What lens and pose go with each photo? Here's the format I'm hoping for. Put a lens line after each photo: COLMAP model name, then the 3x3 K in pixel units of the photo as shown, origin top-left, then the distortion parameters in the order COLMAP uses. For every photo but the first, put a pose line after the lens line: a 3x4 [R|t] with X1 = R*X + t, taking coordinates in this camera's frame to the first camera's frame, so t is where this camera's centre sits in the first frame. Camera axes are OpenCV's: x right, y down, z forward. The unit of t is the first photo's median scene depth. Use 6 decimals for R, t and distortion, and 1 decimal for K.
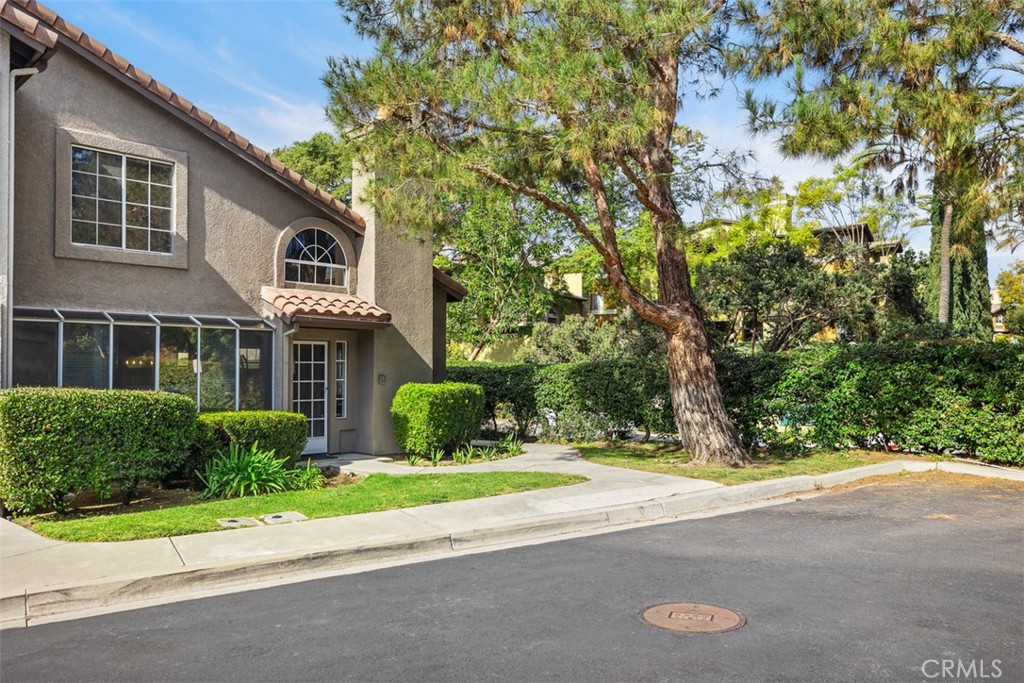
lens RADIAL K [[810.3, 0, 512.0], [0, 810.3, 341.5], [0, 0, 1]] dist [-0.005080, -0.000836]
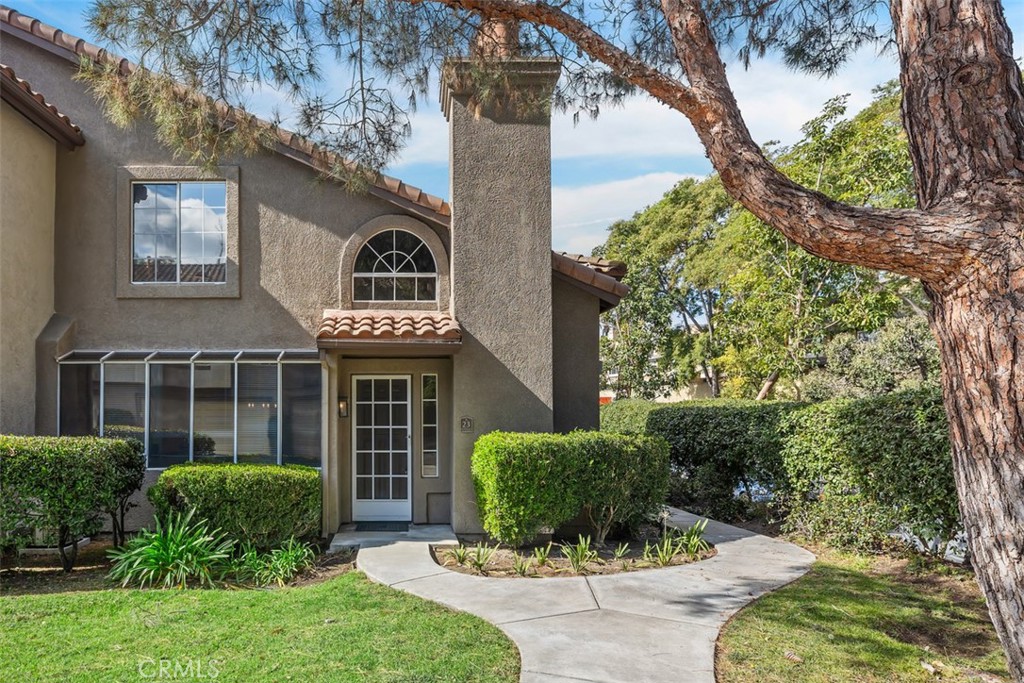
lens RADIAL K [[580.6, 0, 511.8], [0, 580.6, 390.9], [0, 0, 1]] dist [0.003015, 0.000414]
pose [[0.717701, -0.029503, -0.695726, 0.224823], [0.027049, 0.999529, -0.014482, 0.026201], [0.695825, -0.008425, 0.718162, 0.691654]]
